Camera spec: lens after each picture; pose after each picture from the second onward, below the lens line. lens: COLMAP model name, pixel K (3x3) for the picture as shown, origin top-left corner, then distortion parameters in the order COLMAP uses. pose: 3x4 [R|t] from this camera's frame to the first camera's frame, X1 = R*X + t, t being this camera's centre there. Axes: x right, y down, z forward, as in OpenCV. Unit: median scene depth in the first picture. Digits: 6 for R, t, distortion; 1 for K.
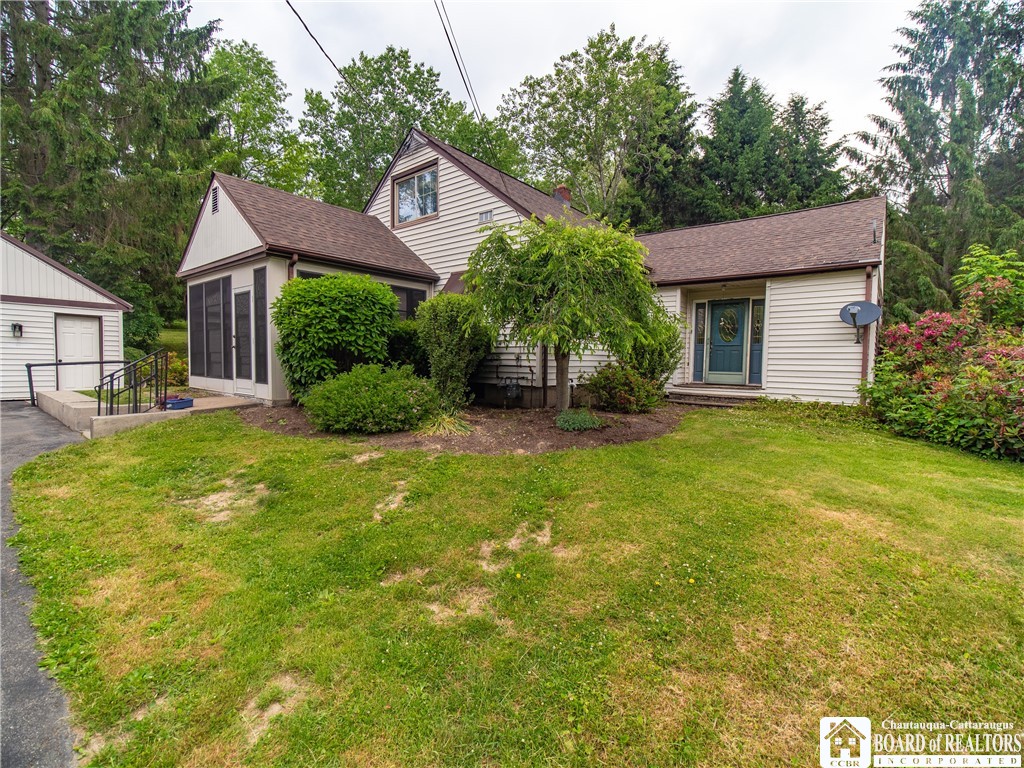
lens RADIAL K [[456.0, 0, 512.0], [0, 456.0, 384.0], [0, 0, 1]] dist [-0.013889, -0.001450]
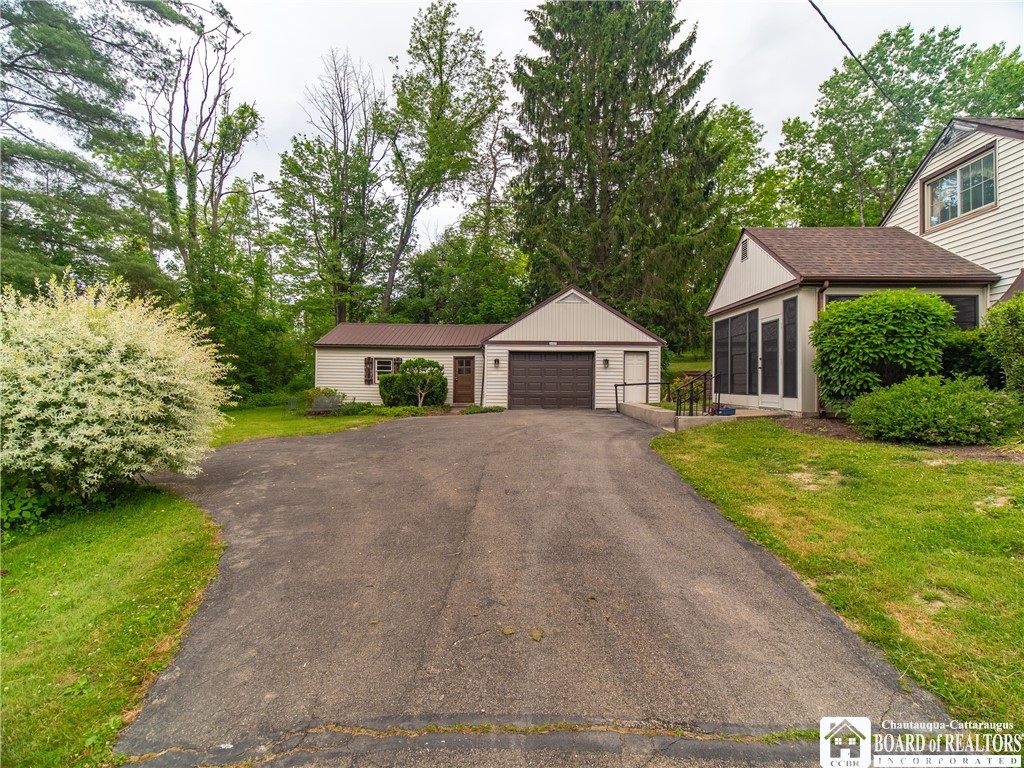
lens RADIAL K [[456.0, 0, 512.0], [0, 456.0, 384.0], [0, 0, 1]] dist [-0.013889, -0.001450]
pose [[0.601447, -0.012291, -0.798818, -0.047610], [-0.038925, 0.998243, -0.044667, 0.036075], [0.797964, 0.057959, 0.599912, -0.211829]]
